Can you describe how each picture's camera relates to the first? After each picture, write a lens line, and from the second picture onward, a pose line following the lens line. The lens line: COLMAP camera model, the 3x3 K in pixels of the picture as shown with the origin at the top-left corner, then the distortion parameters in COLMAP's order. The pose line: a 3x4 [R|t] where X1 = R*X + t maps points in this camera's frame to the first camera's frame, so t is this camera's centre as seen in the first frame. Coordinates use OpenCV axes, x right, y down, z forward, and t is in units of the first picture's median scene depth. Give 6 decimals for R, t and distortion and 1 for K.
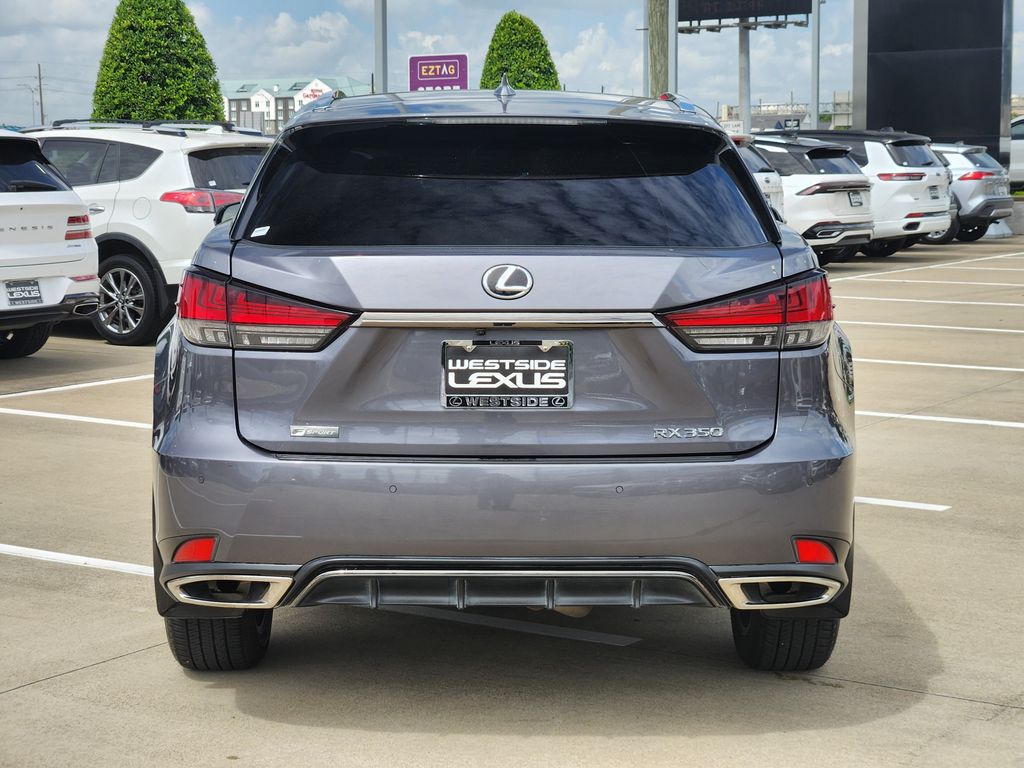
lens RADIAL K [[1749.1, 0, 591.9], [0, 1749.1, 475.3], [0, 0, 1]] dist [-0.234533, 0.623438]
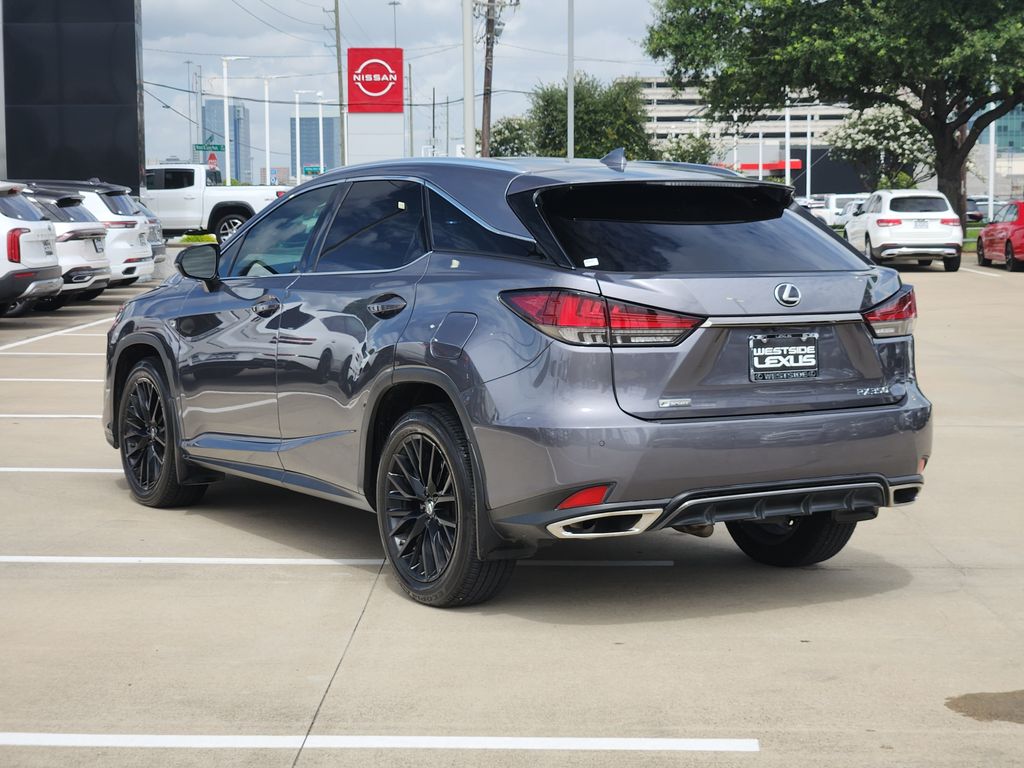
lens RADIAL K [[1749.1, 0, 591.9], [0, 1749.1, 475.3], [0, 0, 1]] dist [-0.234533, 0.623438]
pose [[0.850877, -0.076526, 0.519761, -0.960275], [0.089824, 0.995958, -0.000410, 0.027767], [-0.517628, 0.047036, 0.854312, -0.172248]]
